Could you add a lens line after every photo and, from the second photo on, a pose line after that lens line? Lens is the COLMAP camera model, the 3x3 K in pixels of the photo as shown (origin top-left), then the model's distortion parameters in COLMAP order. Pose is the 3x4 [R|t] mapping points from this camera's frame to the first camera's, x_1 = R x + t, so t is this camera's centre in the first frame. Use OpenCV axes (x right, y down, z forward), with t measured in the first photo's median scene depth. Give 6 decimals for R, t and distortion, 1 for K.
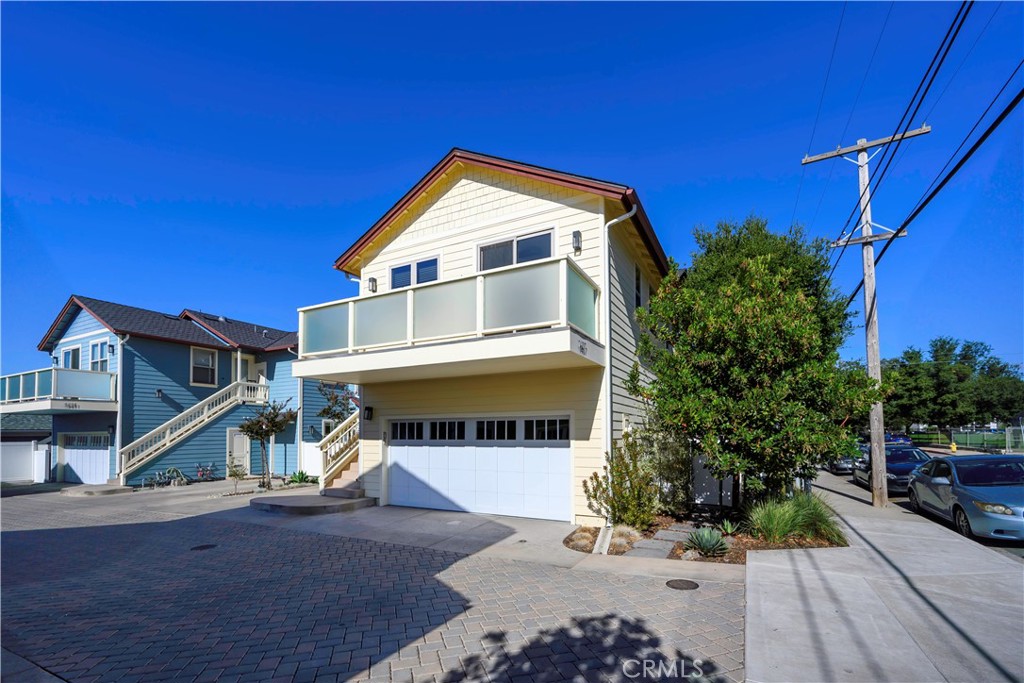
lens RADIAL K [[444.8, 0, 500.7], [0, 444.8, 425.9], [0, 0, 1]] dist [-0.006477, -0.000275]
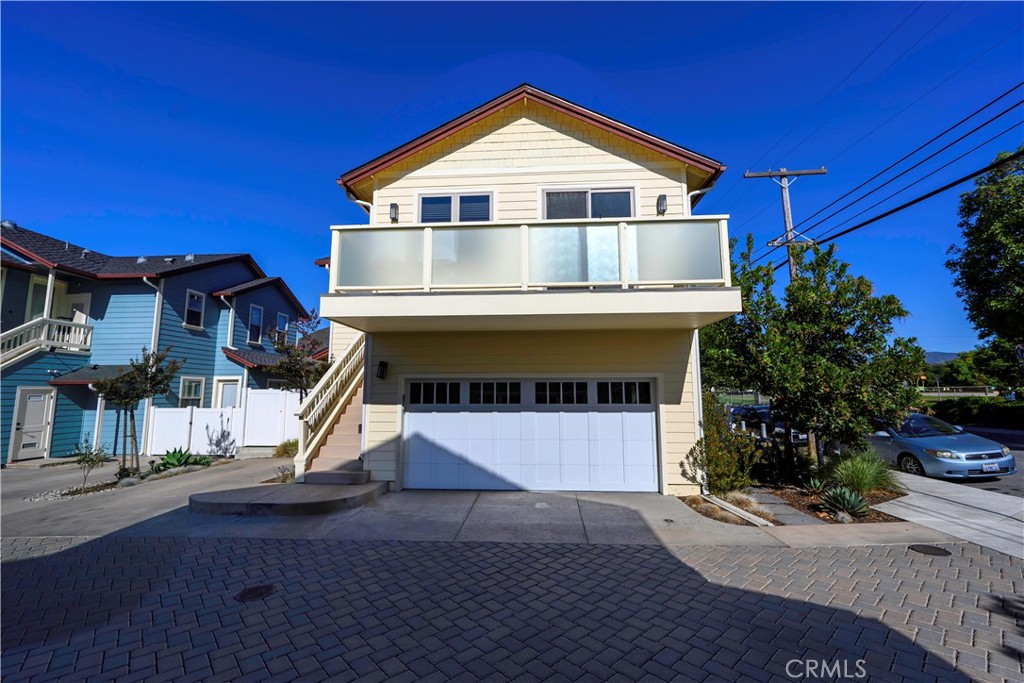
lens RADIAL K [[444.8, 0, 509.1], [0, 444.8, 338.9], [0, 0, 1]] dist [-0.006477, -0.000275]
pose [[0.912952, 0.054854, 0.404363, -0.434939], [-0.009480, 0.993507, -0.113372, 0.003747], [-0.407957, 0.099670, 0.907545, 0.209394]]
